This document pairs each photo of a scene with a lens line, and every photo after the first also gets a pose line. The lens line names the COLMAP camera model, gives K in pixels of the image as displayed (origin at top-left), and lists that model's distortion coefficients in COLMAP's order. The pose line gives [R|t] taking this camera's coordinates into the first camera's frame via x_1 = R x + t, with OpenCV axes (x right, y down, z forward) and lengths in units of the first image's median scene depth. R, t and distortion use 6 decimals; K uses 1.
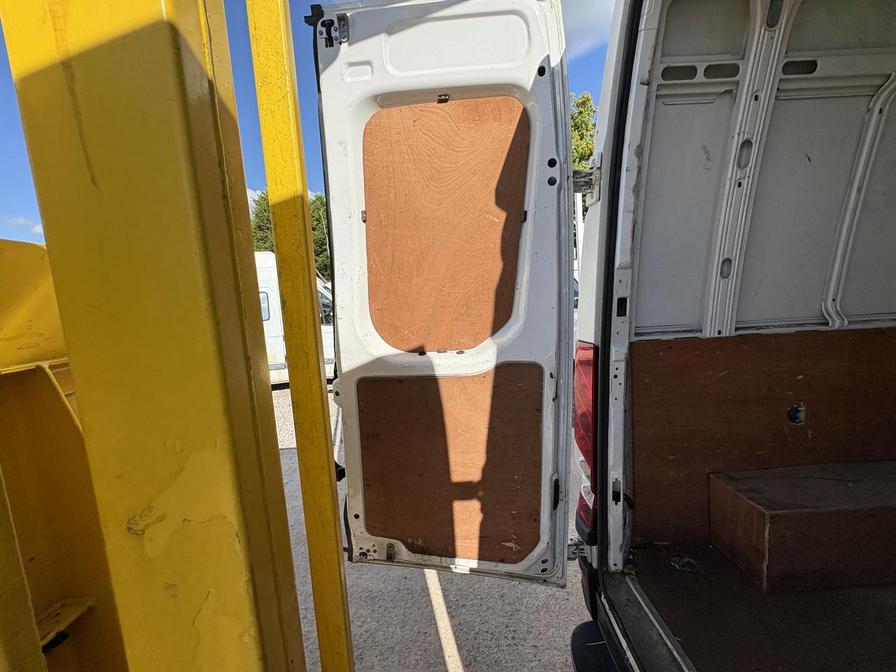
lens RADIAL K [[356.5, 0, 446.2], [0, 356.5, 338.9], [0, 0, 1]] dist [0.001332, -0.000240]
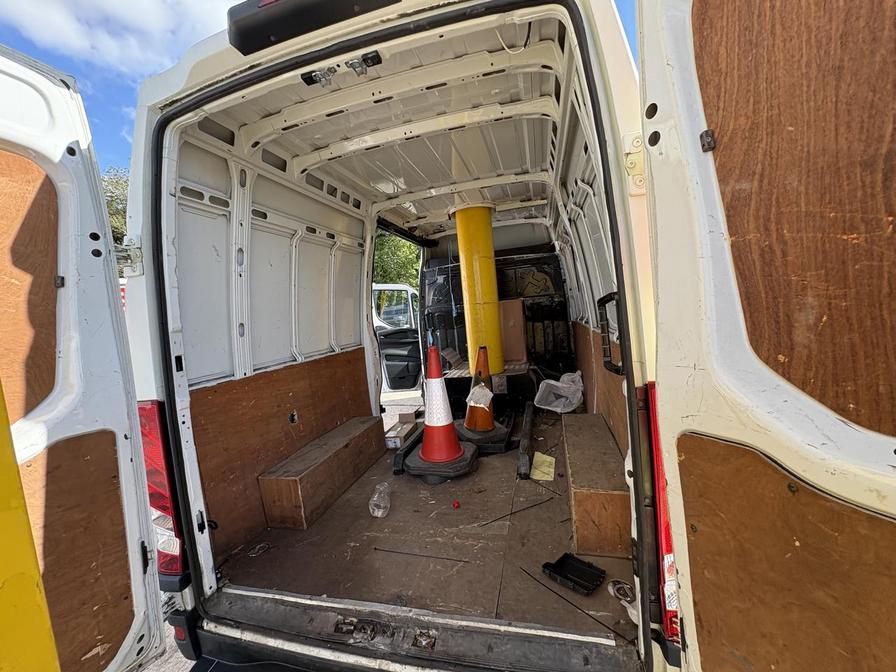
lens RADIAL K [[356.5, 0, 444.5], [0, 356.5, 331.1], [0, 0, 1]] dist [0.001332, -0.000240]
pose [[0.288856, -0.028837, 0.956938, -0.390410], [0.205189, 0.978184, -0.032460, 0.024843], [-0.935126, 0.205729, 0.288471, -0.199524]]
